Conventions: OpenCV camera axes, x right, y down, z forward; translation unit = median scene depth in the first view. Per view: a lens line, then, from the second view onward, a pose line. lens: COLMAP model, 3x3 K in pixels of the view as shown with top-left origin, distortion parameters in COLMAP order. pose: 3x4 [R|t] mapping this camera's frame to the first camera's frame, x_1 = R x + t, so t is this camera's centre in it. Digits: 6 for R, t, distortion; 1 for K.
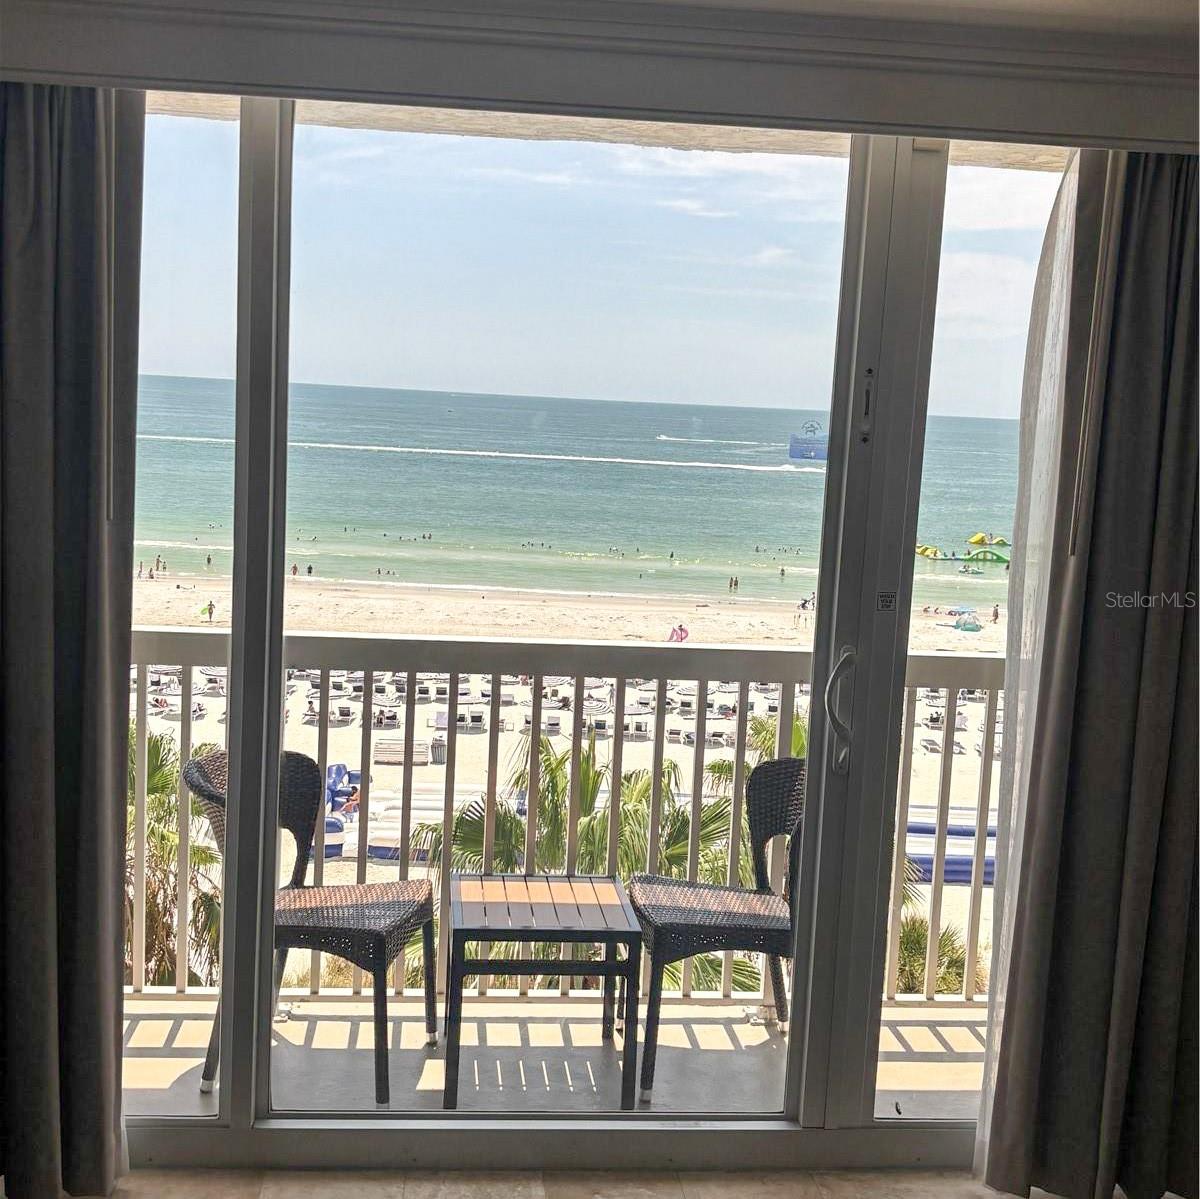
lens RADIAL K [[1497.6, 0, 599.1], [0, 1497.6, 599.1], [0, 0, 1]] dist [0.023974, 0.000000]
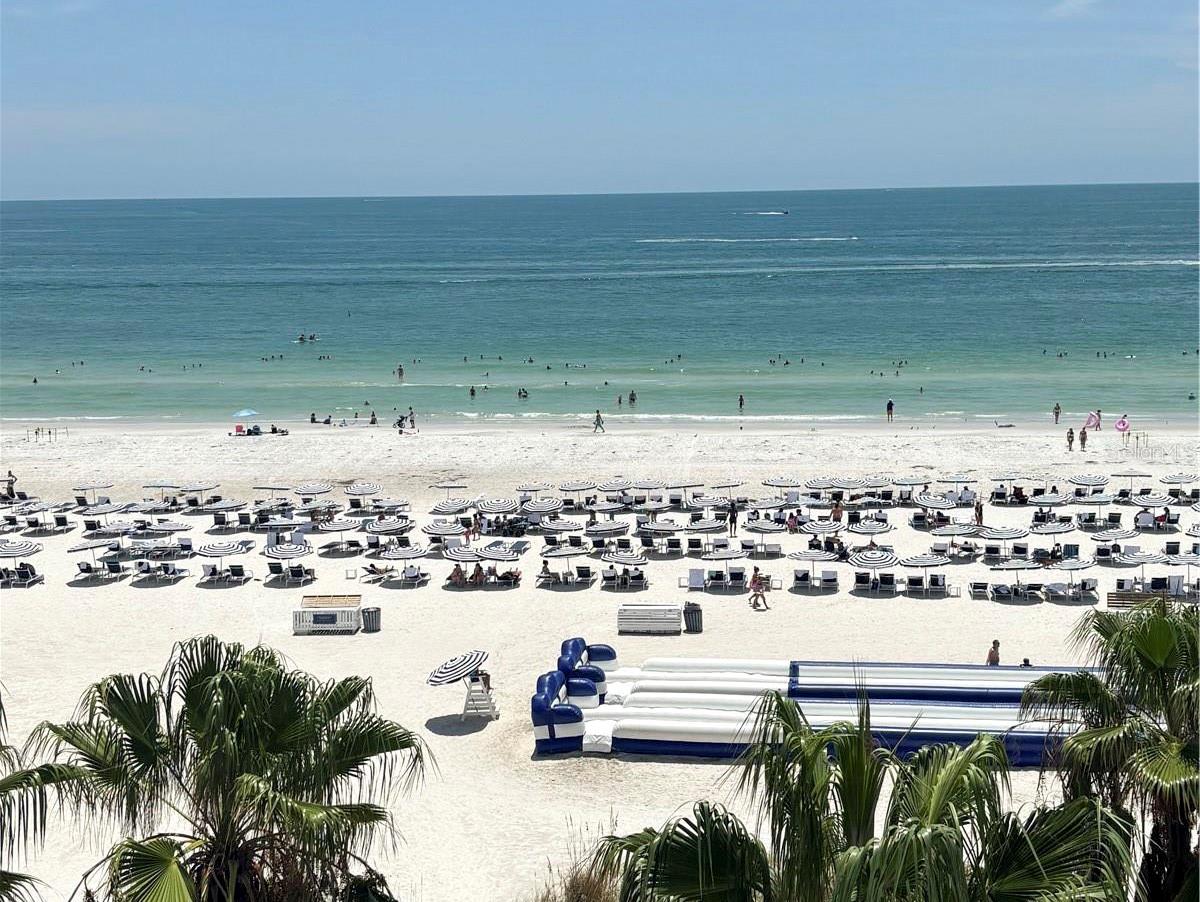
lens RADIAL K [[1450.2, 0, 597.6], [0, 1450.2, 446.2], [0, 0, 1]] dist [0.005629, 0.000000]
pose [[0.979462, -0.042173, -0.197171, 0.005542], [0.049504, 0.998248, 0.032399, -0.023637], [0.195459, -0.041494, 0.979834, 0.188230]]
